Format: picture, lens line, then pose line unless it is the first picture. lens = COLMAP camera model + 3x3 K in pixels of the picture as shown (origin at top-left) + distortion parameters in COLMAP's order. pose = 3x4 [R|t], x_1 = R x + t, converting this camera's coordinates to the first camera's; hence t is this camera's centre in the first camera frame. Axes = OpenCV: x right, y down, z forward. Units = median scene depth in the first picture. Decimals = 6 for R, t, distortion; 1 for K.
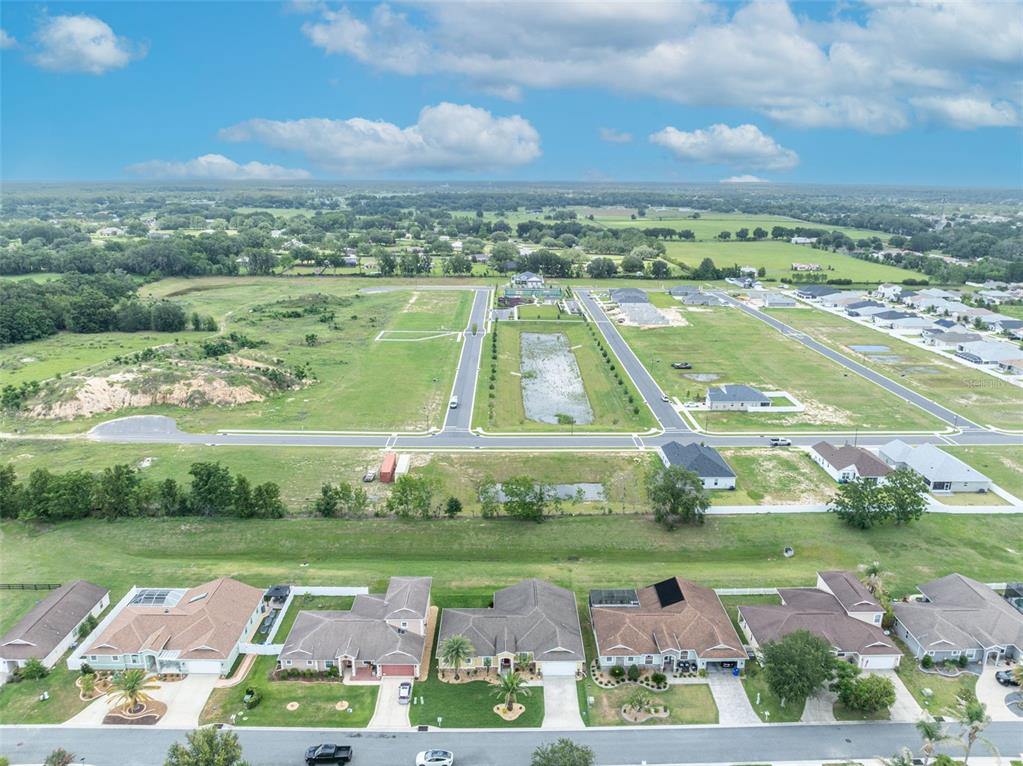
lens RADIAL K [[717.6, 0, 511.5], [0, 717.6, 383.0], [0, 0, 1]] dist [-0.038099, 0.006202]
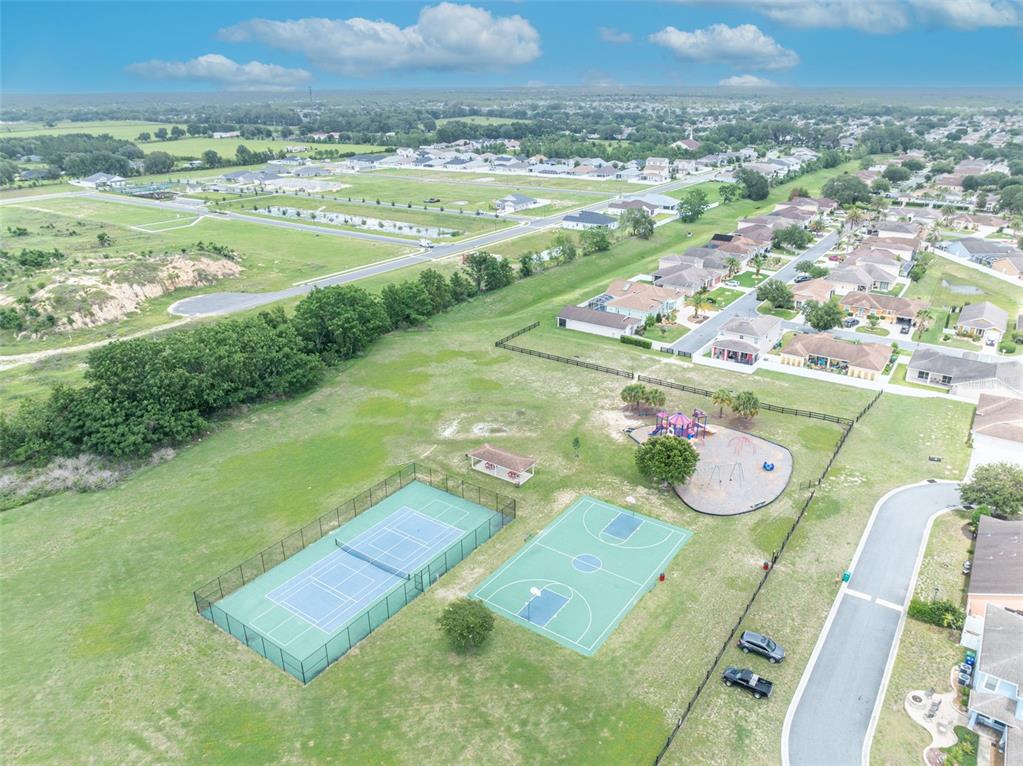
lens RADIAL K [[717.6, 0, 511.5], [0, 717.6, 383.0], [0, 0, 1]] dist [-0.038099, 0.006202]
pose [[0.583303, -0.322222, 0.745608, -1.455713], [0.233686, 0.945710, 0.225882, 0.057033], [-0.777913, 0.042481, 0.626934, 0.132629]]
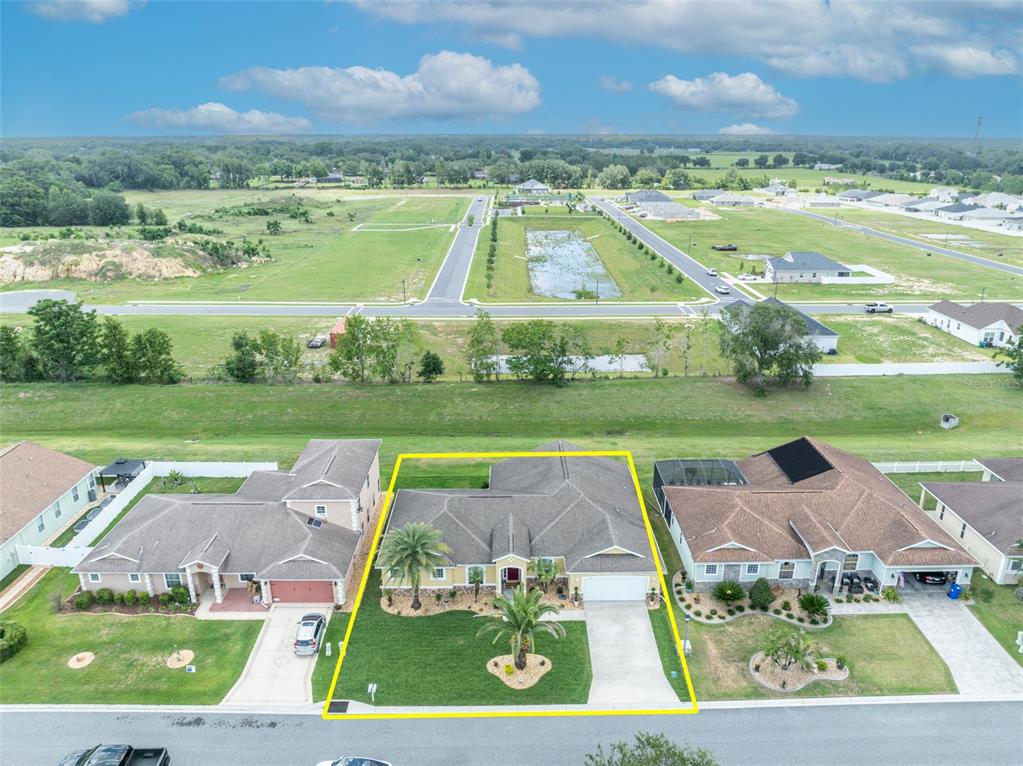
lens RADIAL K [[717.6, 0, 511.5], [0, 717.6, 383.0], [0, 0, 1]] dist [-0.038099, 0.006202]
pose [[0.999979, -0.005317, -0.003773, -0.003605], [0.005525, 0.998336, 0.057402, 0.154114], [0.003461, -0.057422, 0.998344, 0.340789]]
